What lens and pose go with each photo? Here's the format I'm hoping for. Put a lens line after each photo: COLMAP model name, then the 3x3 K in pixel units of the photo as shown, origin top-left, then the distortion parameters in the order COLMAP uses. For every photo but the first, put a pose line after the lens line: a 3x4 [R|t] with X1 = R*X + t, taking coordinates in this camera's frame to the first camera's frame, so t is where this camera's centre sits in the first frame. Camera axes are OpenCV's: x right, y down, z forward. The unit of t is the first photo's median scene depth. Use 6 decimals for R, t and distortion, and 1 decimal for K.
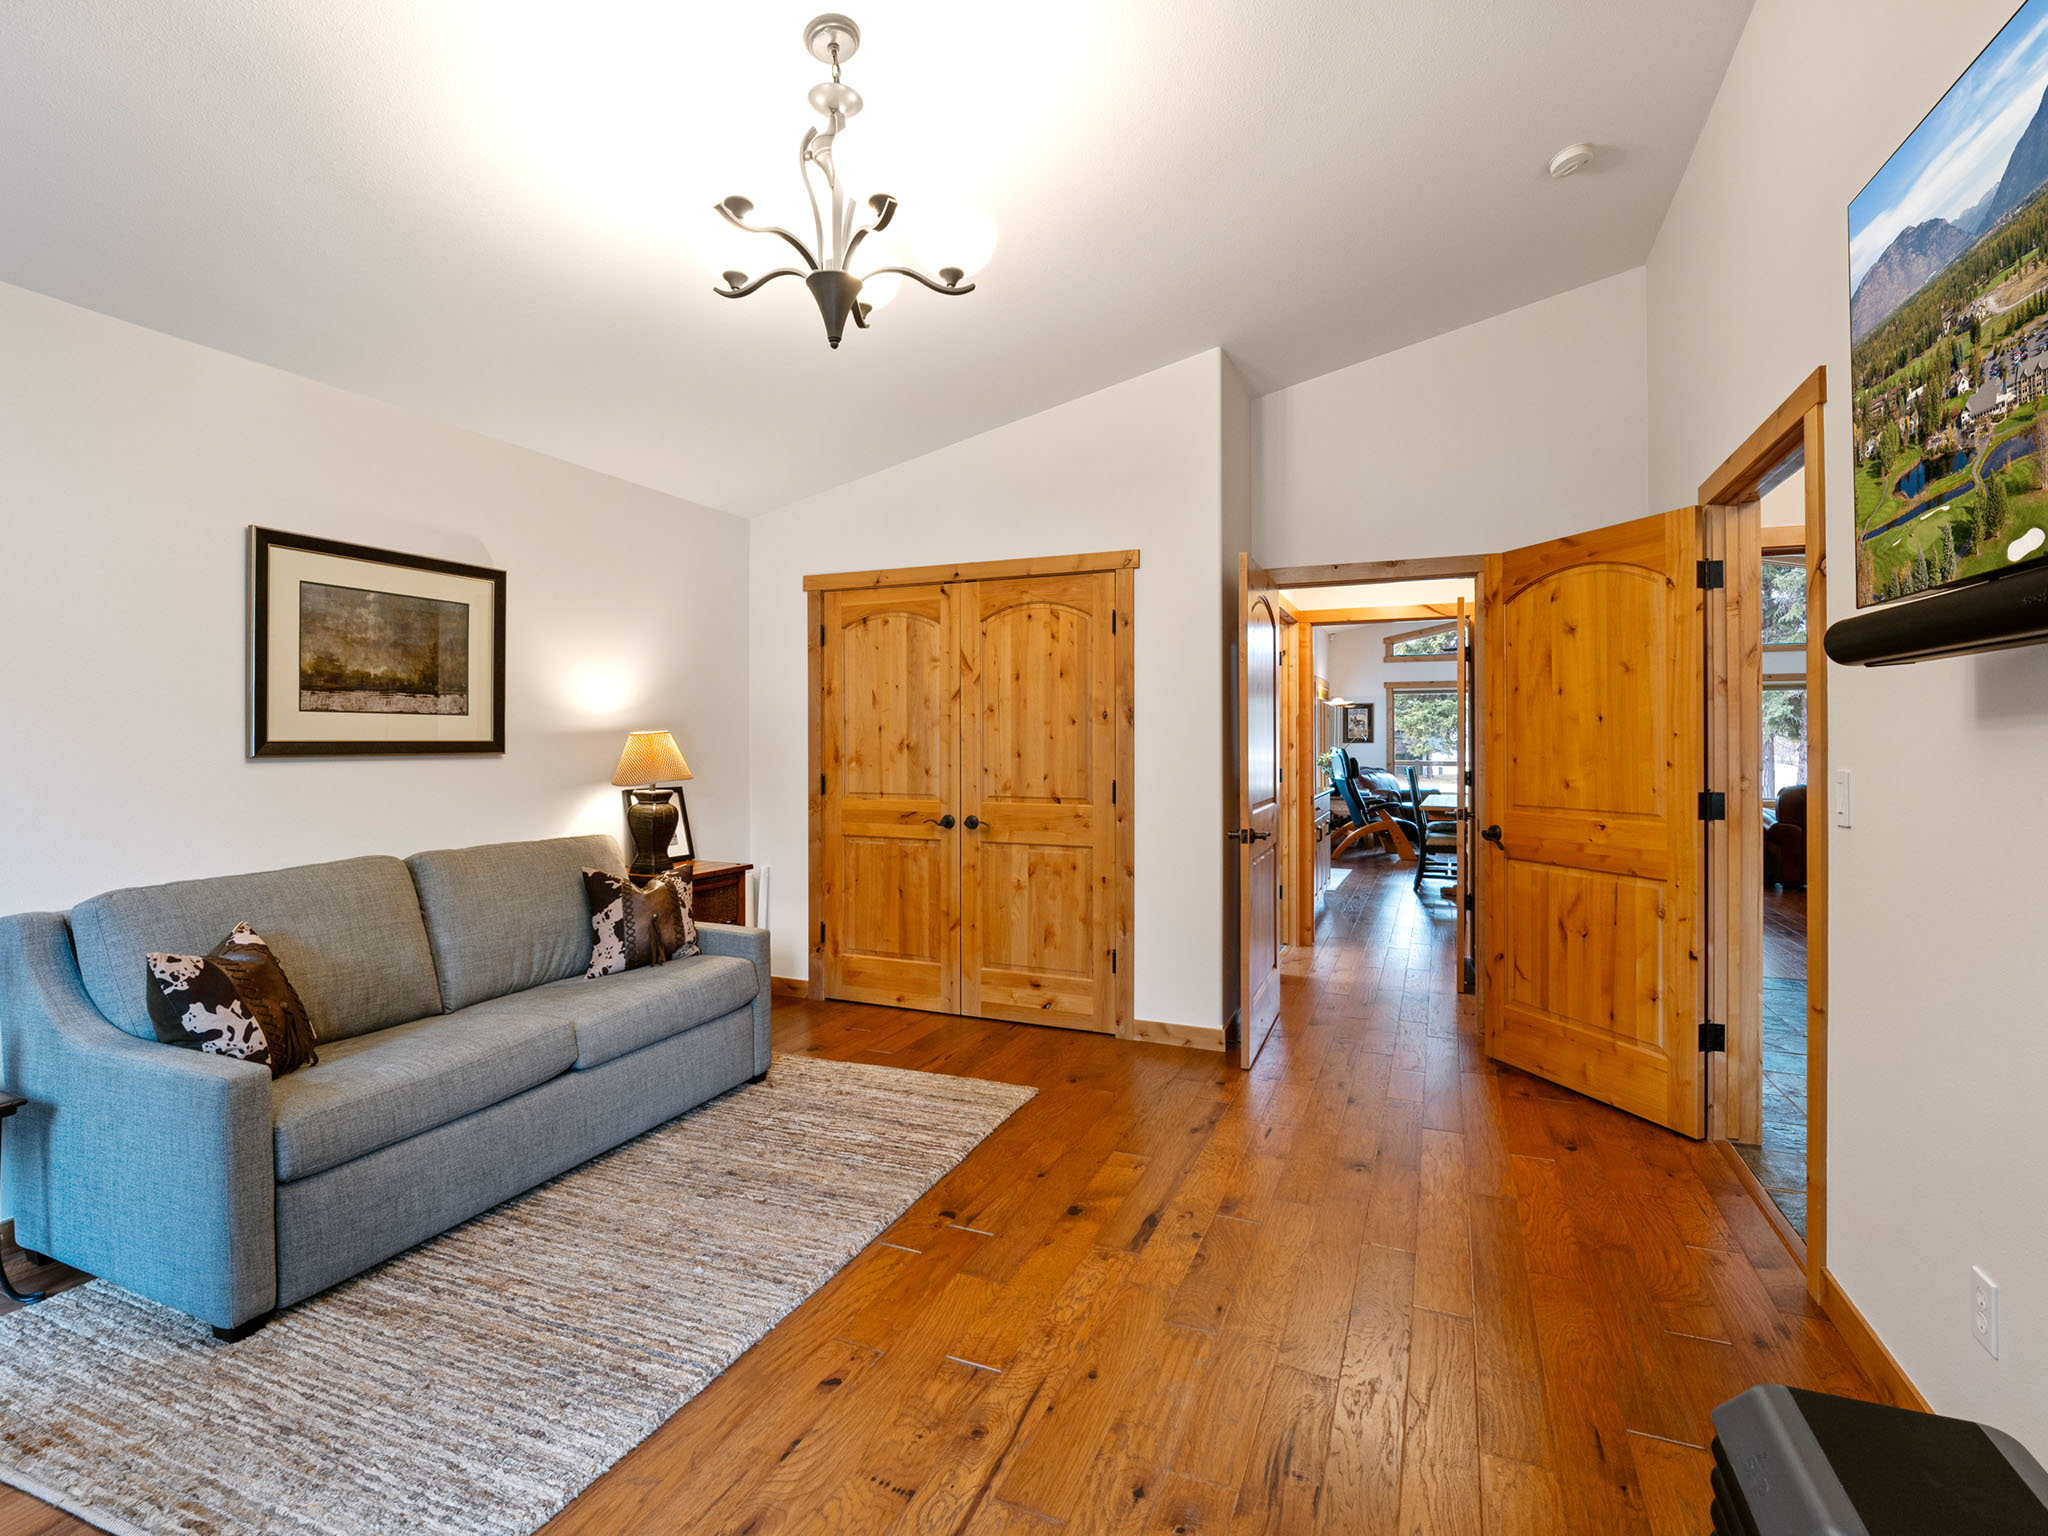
lens RADIAL K [[958.4, 0, 1030.3], [0, 958.4, 743.3], [0, 0, 1]] dist [-0.021043, 0.000163]
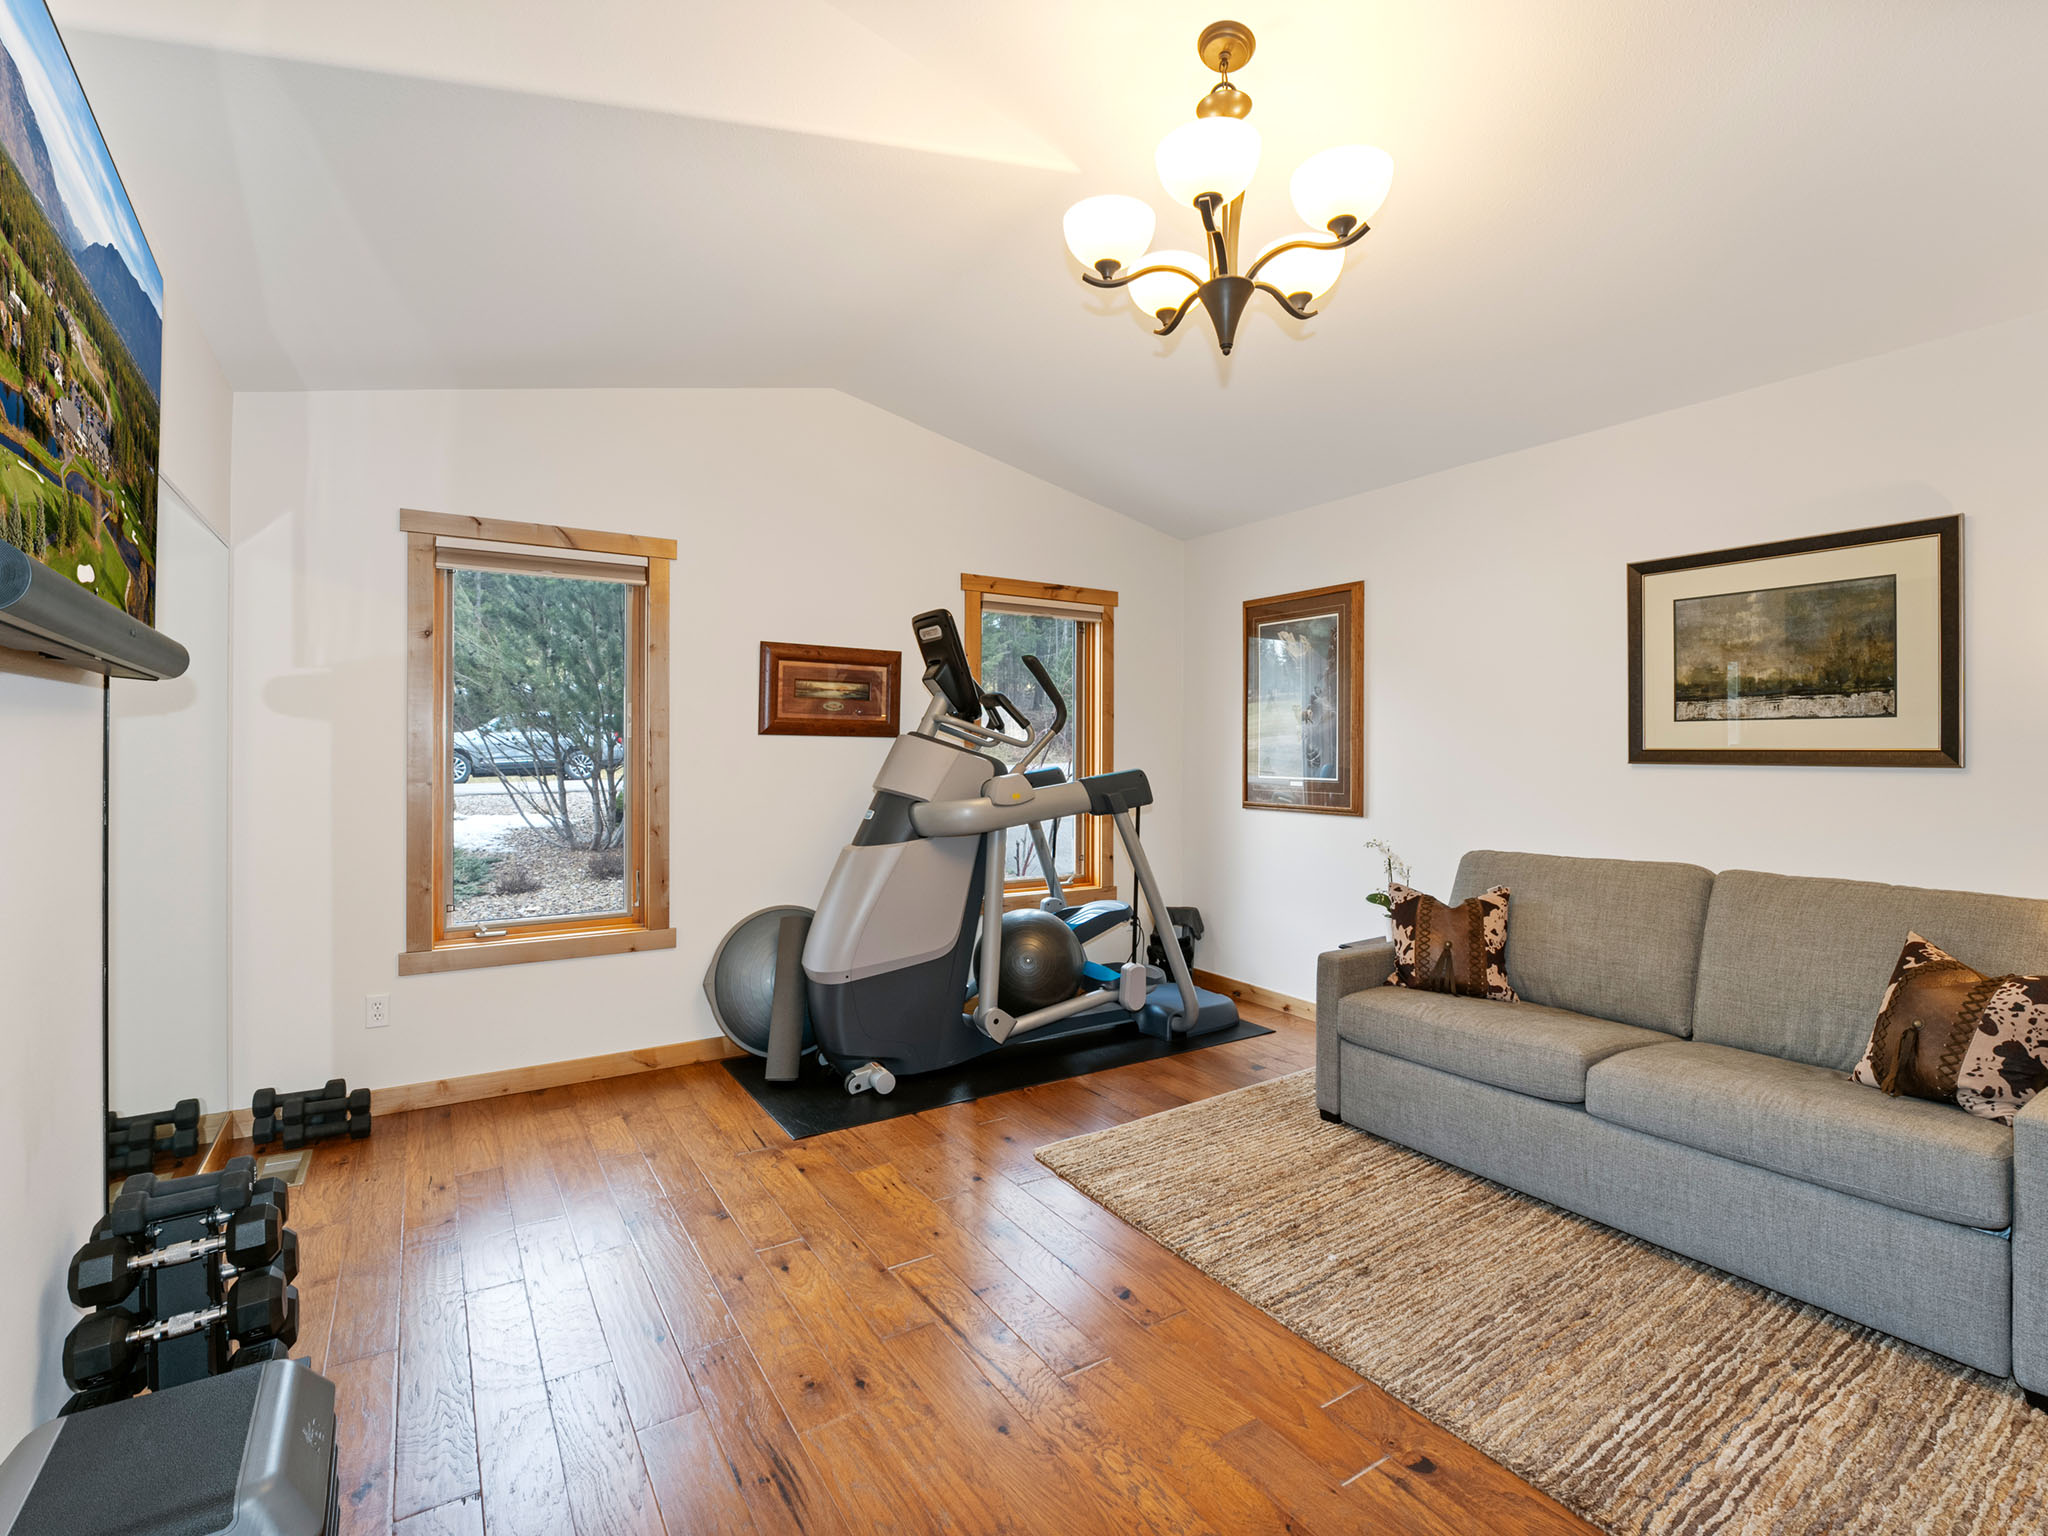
lens RADIAL K [[958.4, 0, 1030.3], [0, 958.4, 743.3], [0, 0, 1]] dist [-0.021043, 0.000163]
pose [[-0.560129, -0.006180, -0.828383, 0.526284], [-0.004594, 0.999980, -0.004353, -0.000855], [0.828393, 0.001368, -0.560146, 0.984761]]
